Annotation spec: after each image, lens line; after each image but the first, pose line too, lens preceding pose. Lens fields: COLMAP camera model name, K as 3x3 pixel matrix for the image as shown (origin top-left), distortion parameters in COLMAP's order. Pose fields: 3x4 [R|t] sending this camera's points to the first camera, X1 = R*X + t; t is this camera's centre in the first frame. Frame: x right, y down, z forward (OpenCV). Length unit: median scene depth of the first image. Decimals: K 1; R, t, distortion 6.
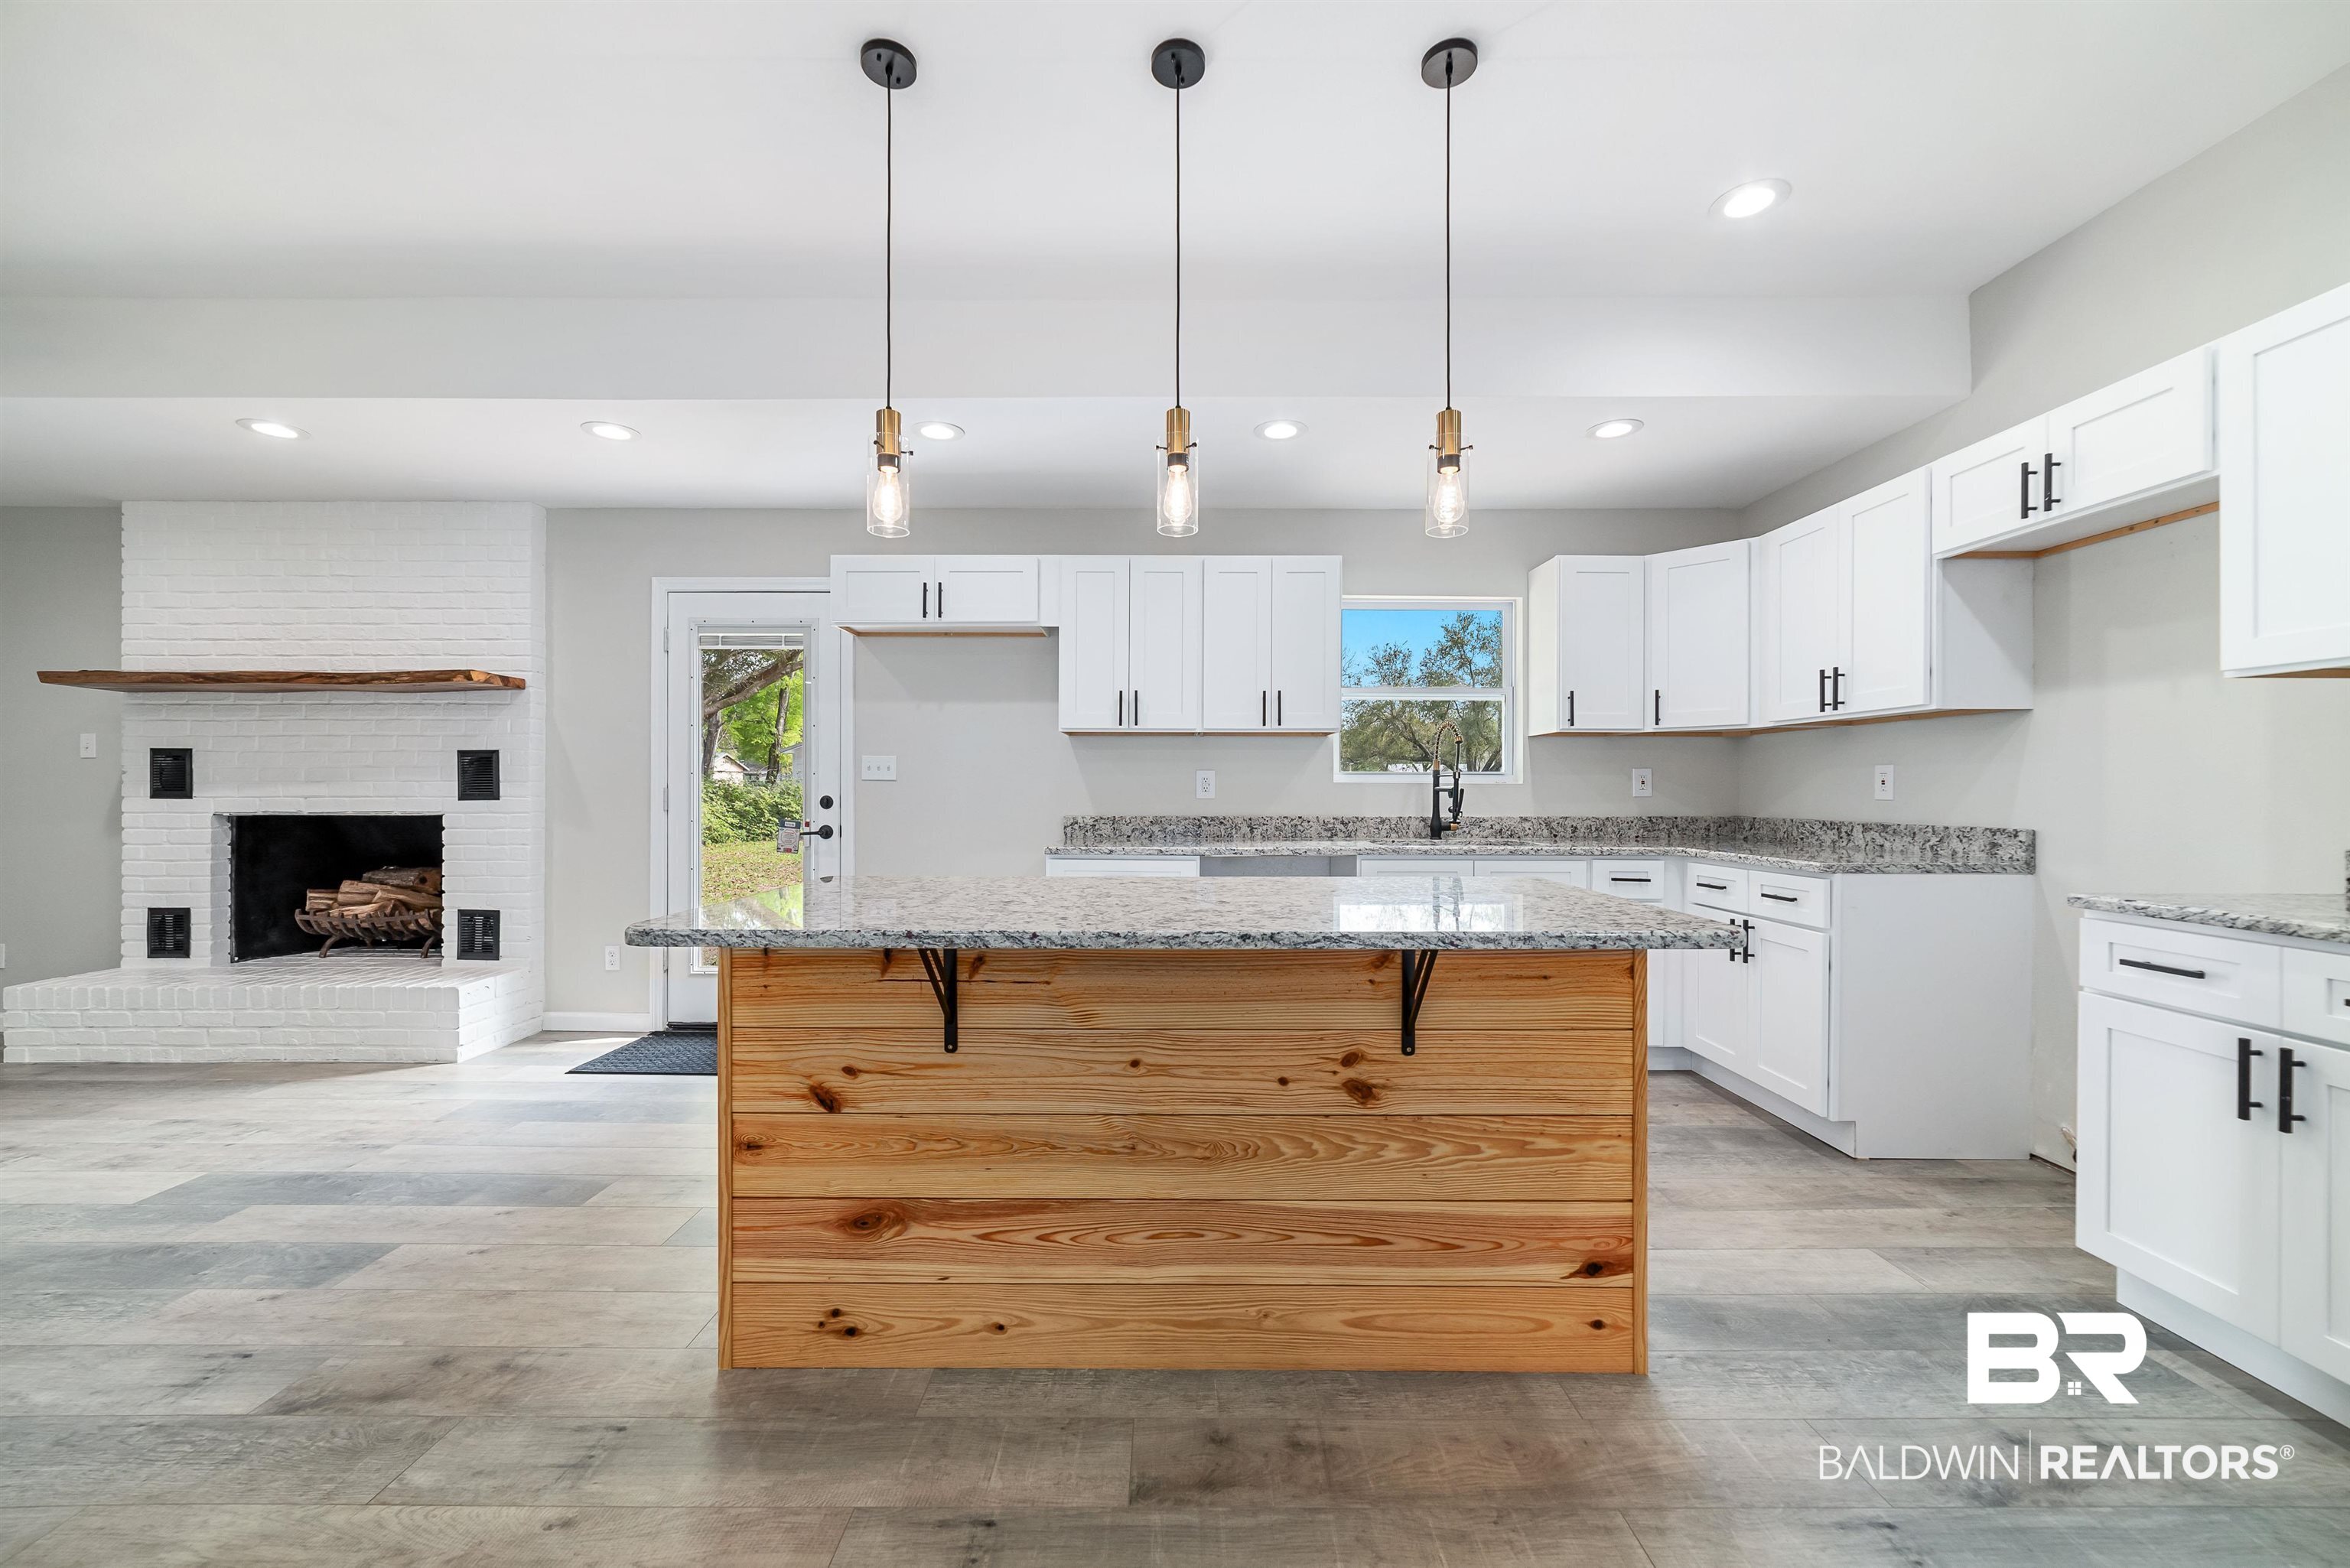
lens RADIAL K [[911.1, 0, 1172.0], [0, 911.1, 788.9], [0, 0, 1]] dist [-0.002594, 0.001924]
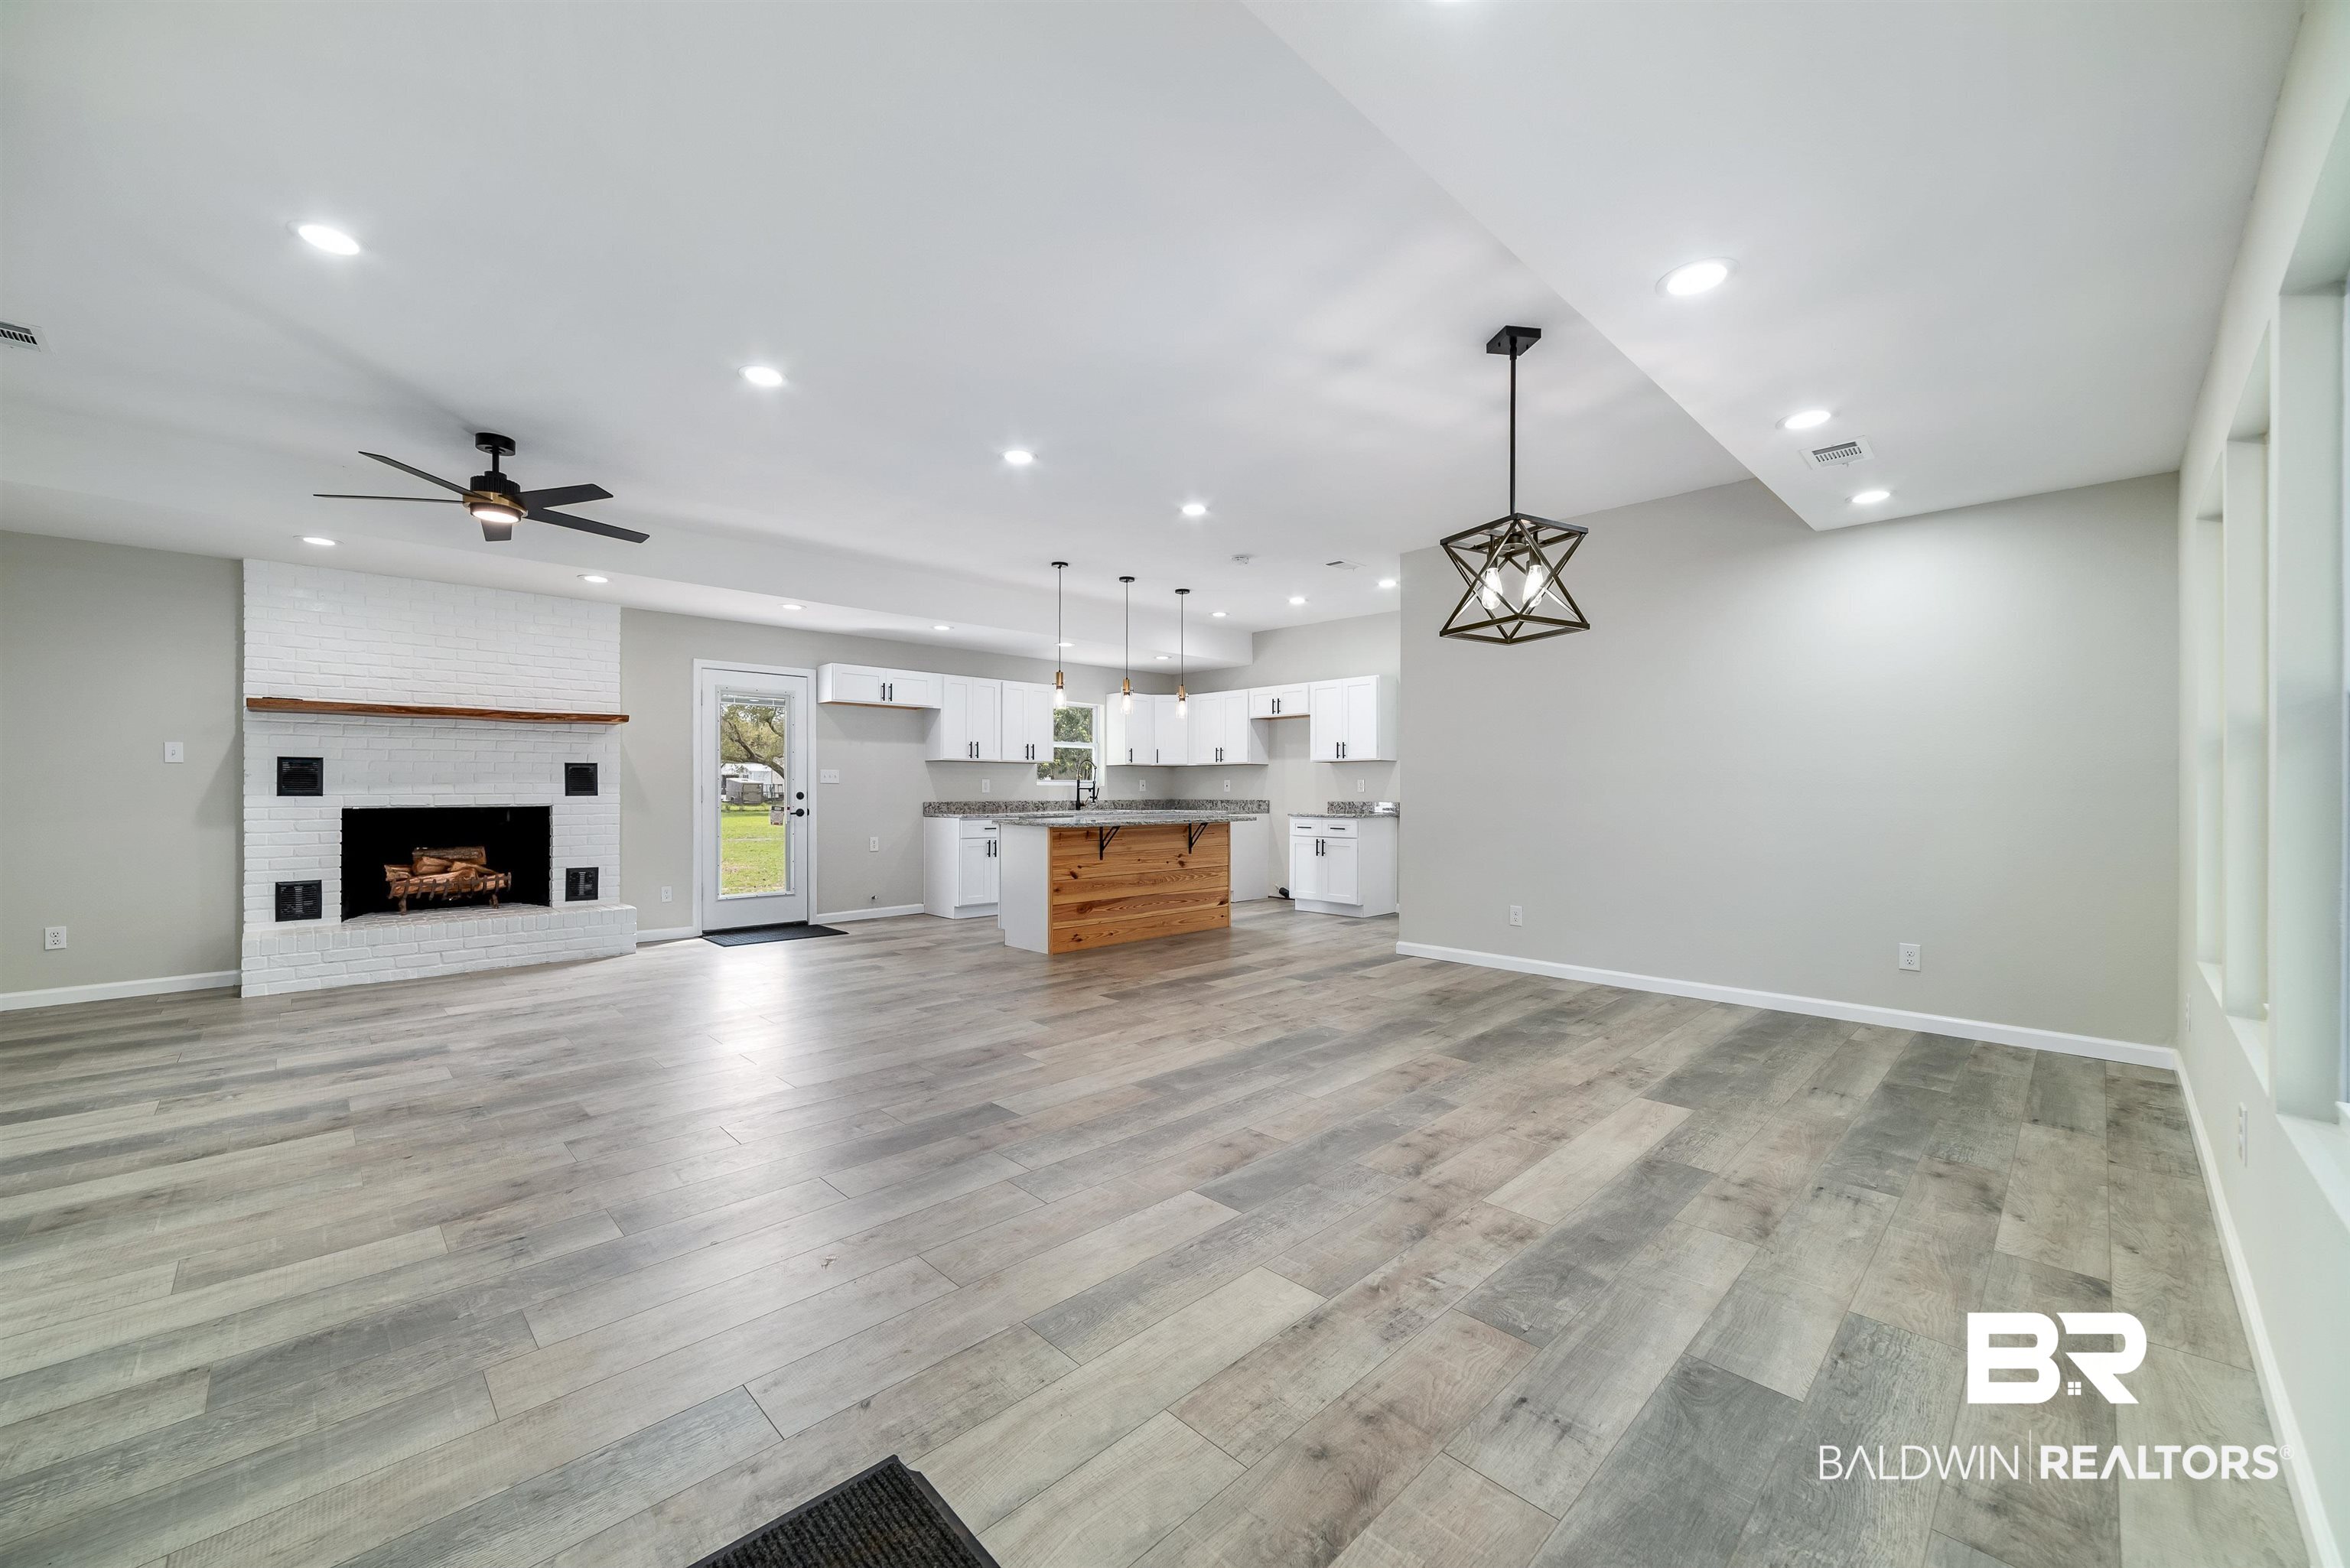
lens RADIAL K [[897.9, 0, 1183.1], [0, 897.9, 795.8], [0, 0, 1]] dist [-0.003094, 0.002569]
pose [[0.709872, -0.006767, 0.704298, -1.425602], [0.000906, 0.999962, 0.008694, 0.000169], [-0.704330, -0.005533, 0.709851, -1.001085]]
